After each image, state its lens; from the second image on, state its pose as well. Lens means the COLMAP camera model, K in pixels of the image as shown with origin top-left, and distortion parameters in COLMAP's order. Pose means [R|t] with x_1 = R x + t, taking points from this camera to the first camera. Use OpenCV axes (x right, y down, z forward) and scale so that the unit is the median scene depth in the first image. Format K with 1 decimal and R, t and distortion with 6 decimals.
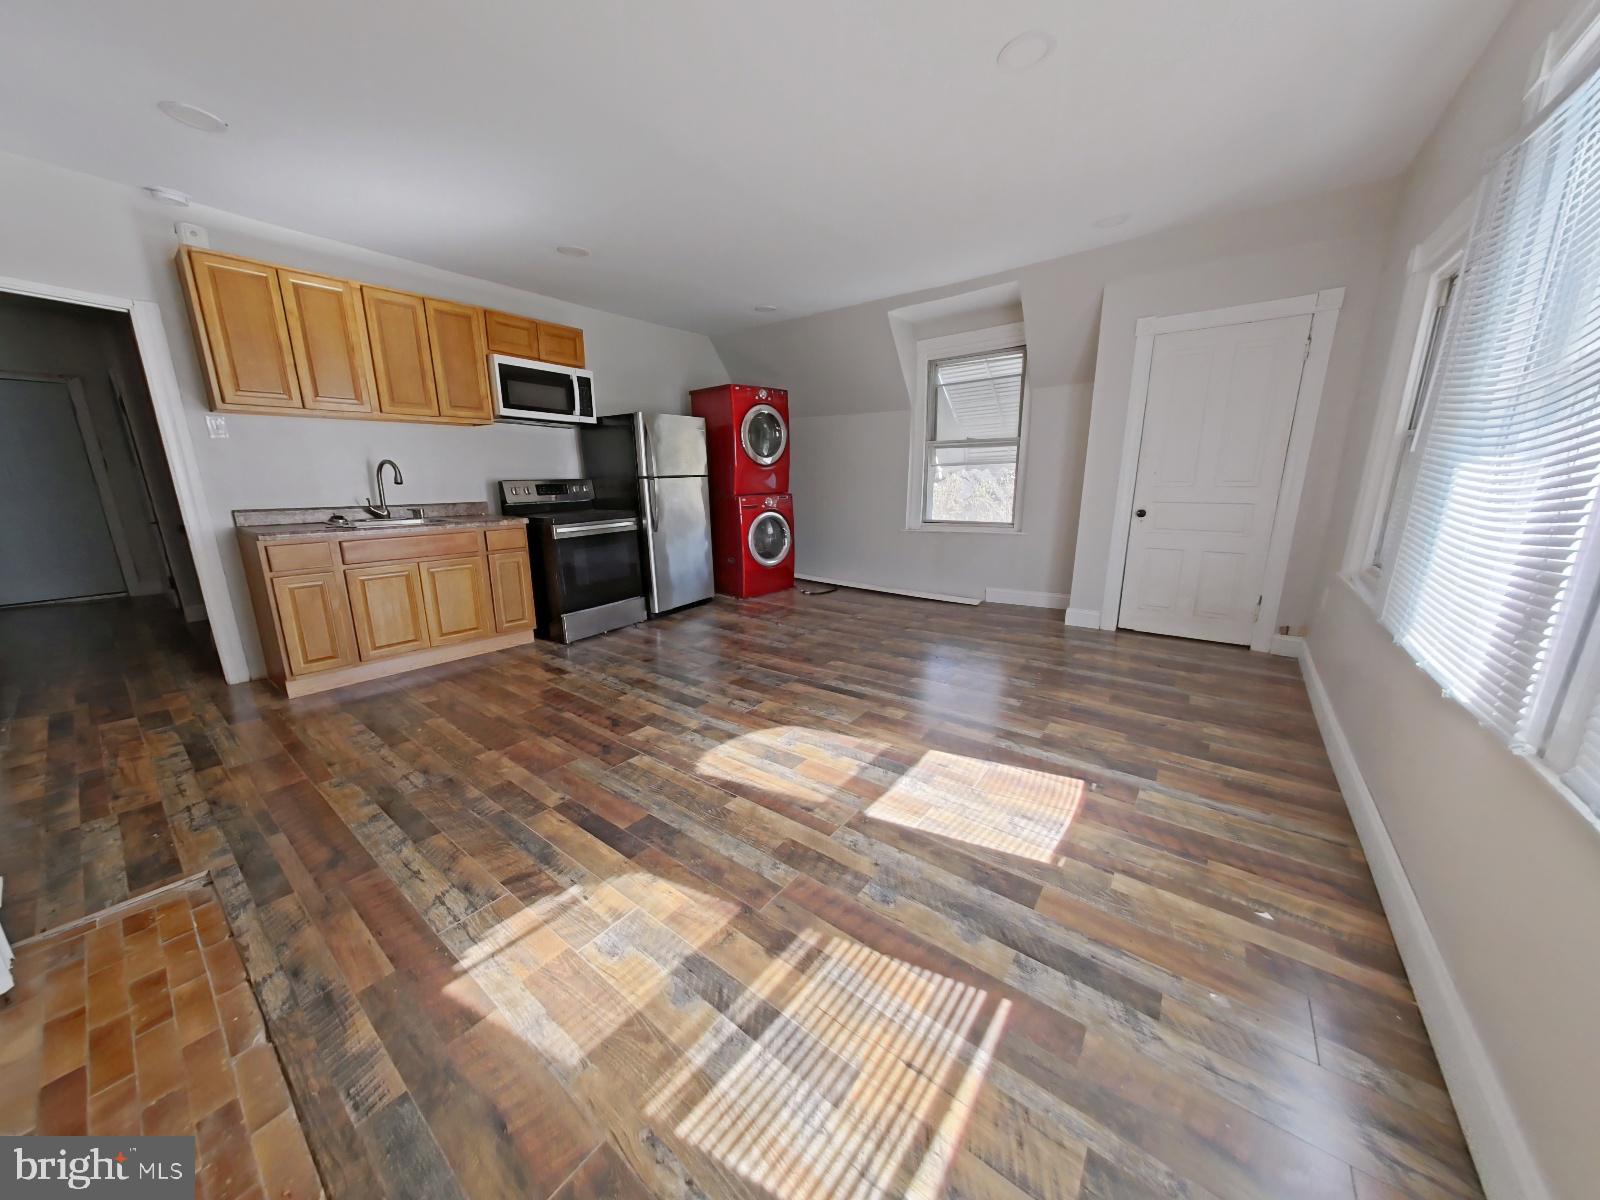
lens RADIAL K [[543.0, 0, 800.0], [0, 543.0, 600.0], [0, 0, 1]] dist [-0.001589, -0.000129]
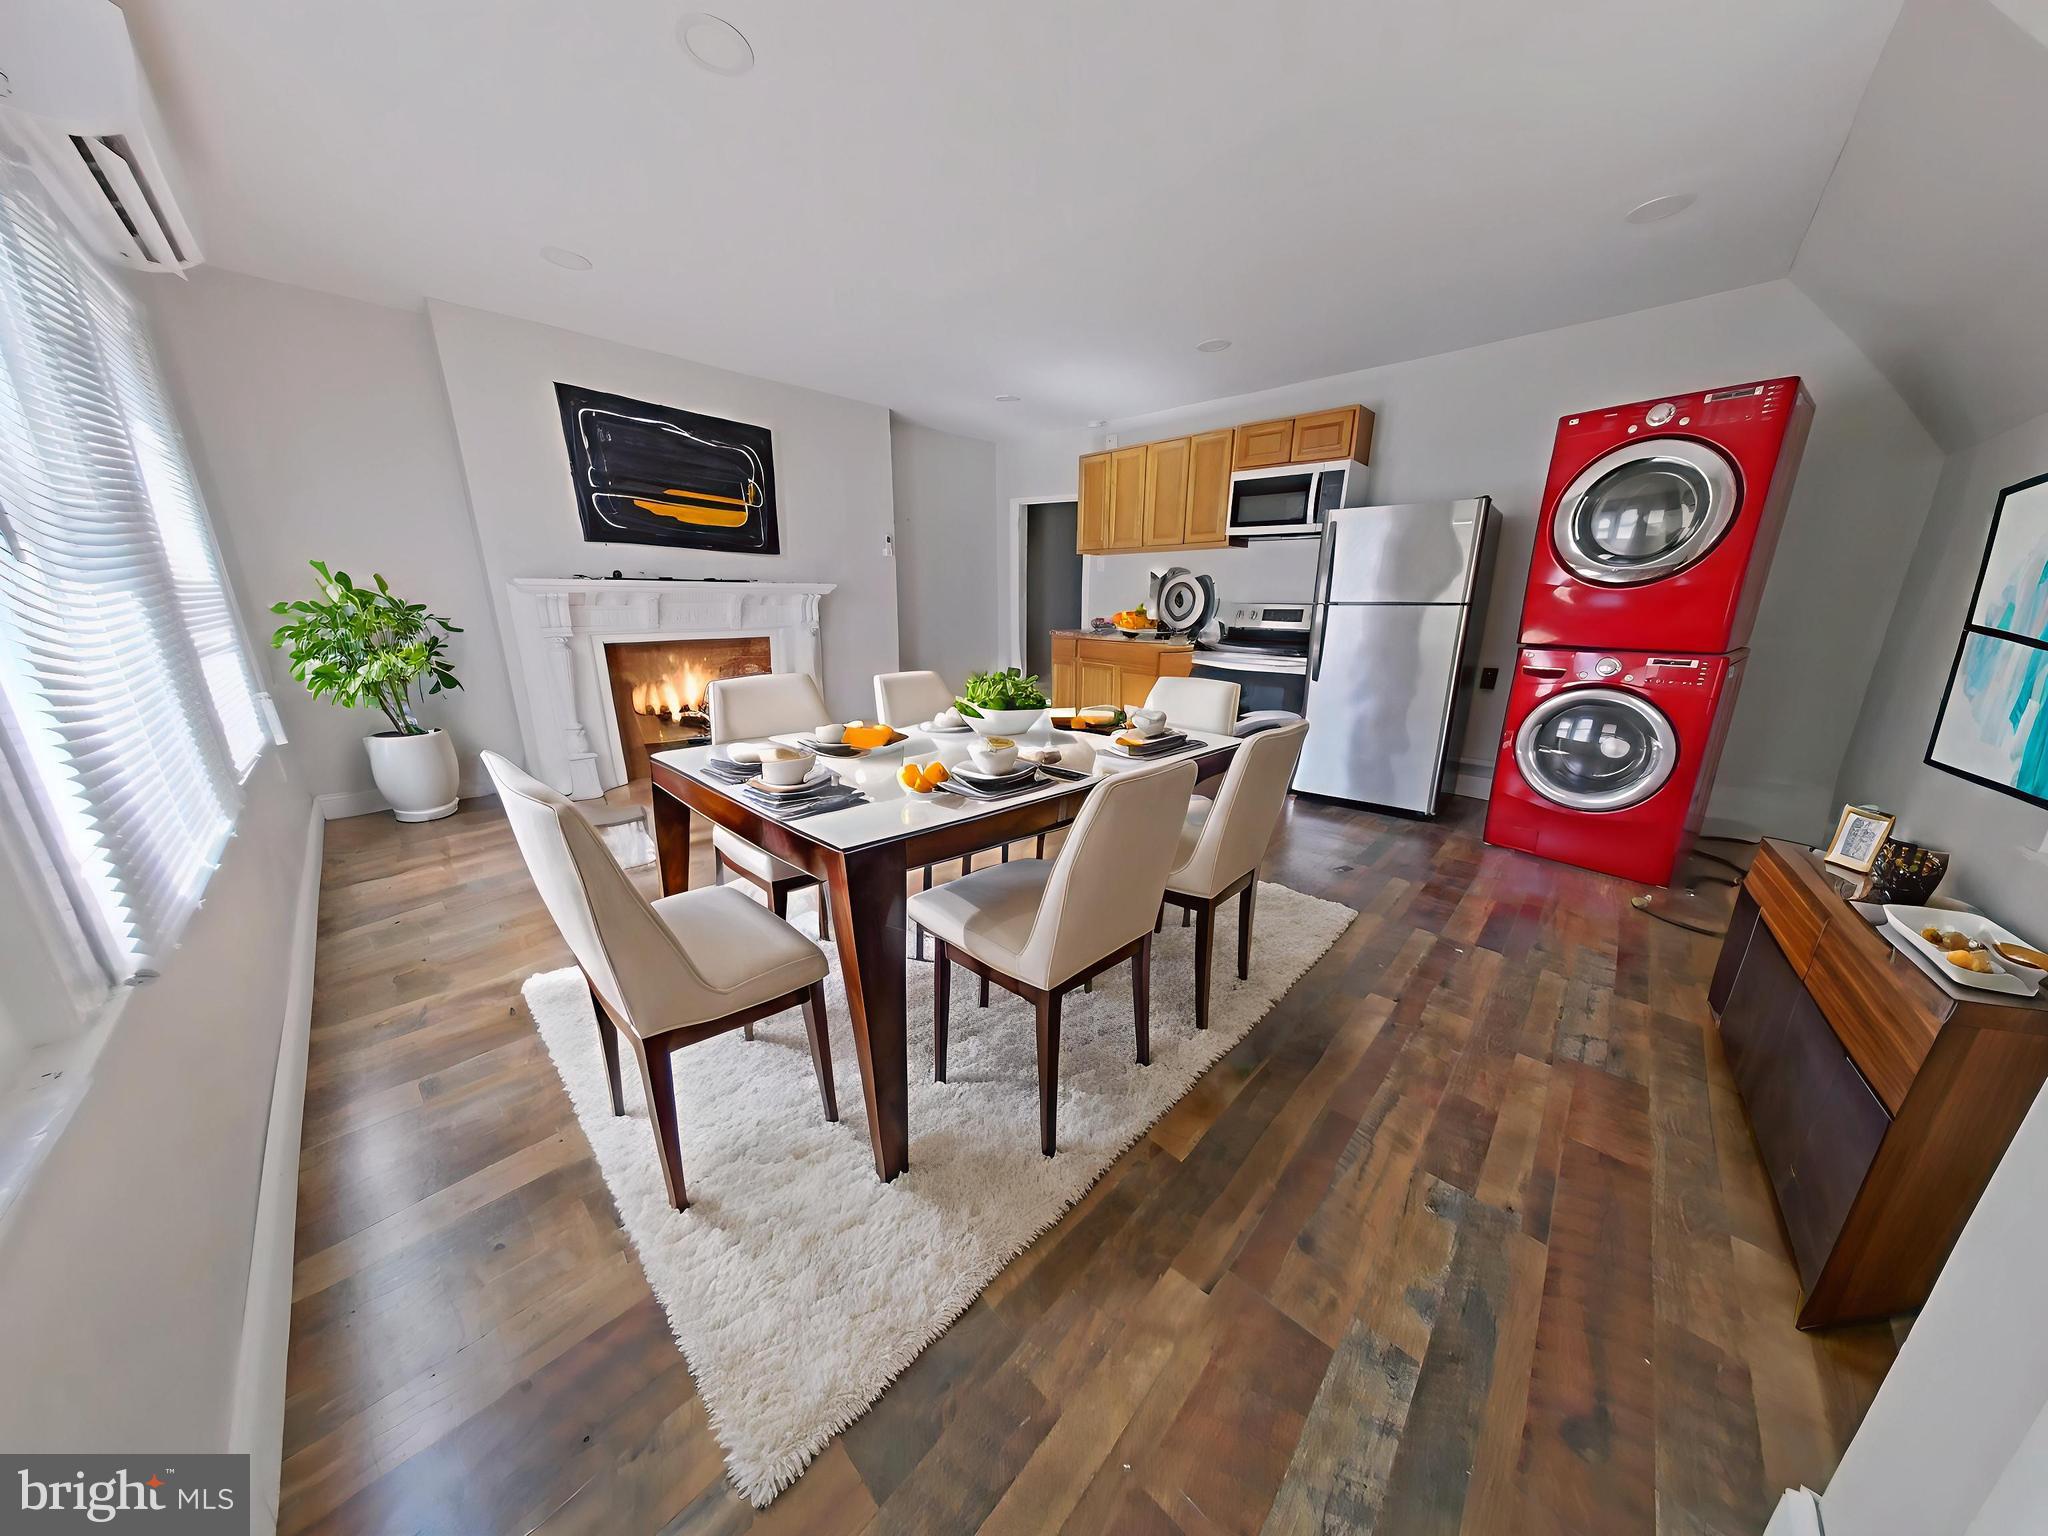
lens RADIAL K [[638.4, 0, 1026.0], [0, 638.4, 769.6], [0, 0, 1]] dist [-0.000149, -0.000086]
pose [[-0.115945, 0.270523, -0.955706, 1.121646], [-0.227201, 0.929461, 0.290658, -0.316800], [0.966921, 0.250837, -0.046304, 1.276718]]
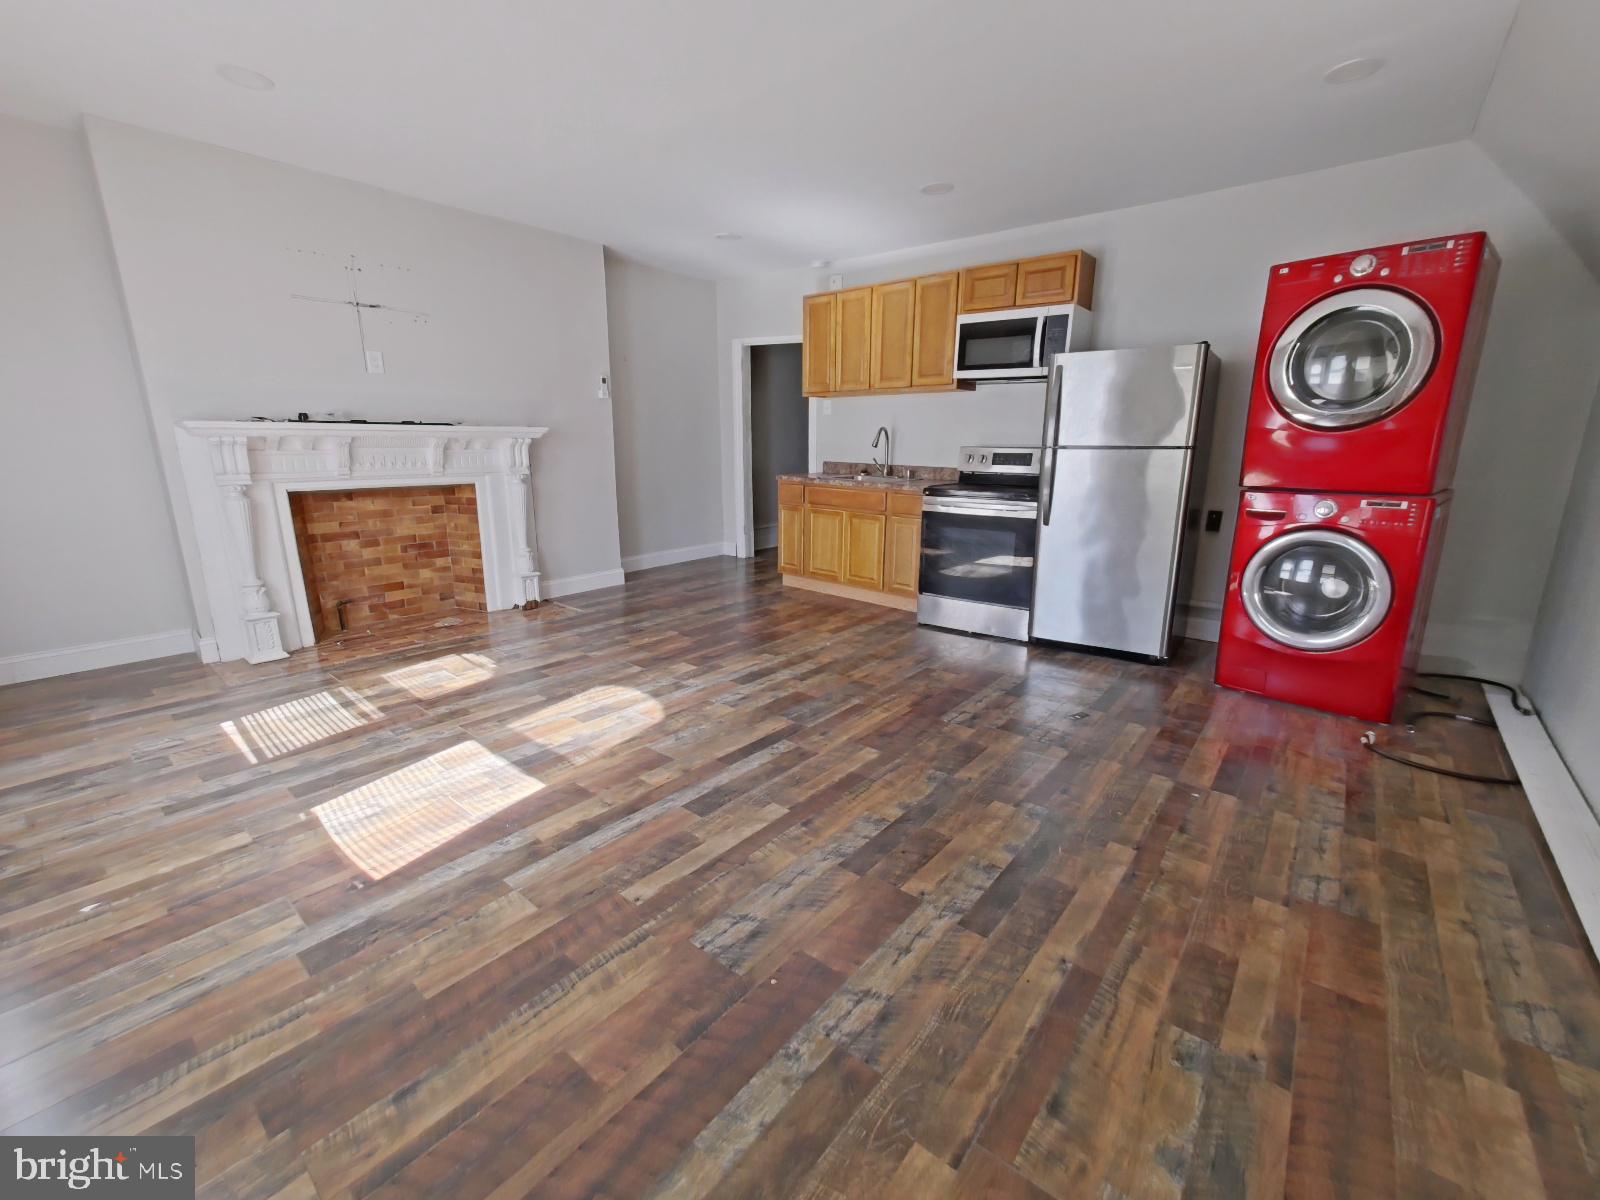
lens RADIAL K [[665.5, 0, 800.0], [0, 665.5, 600.0], [0, 0, 1]] dist [-0.000456, 0.000074]
pose [[-0.044585, 0.244104, -0.968724, 1.110518], [-0.228820, 0.941414, 0.247753, -0.317260], [0.972447, 0.232709, 0.013883, 1.276555]]
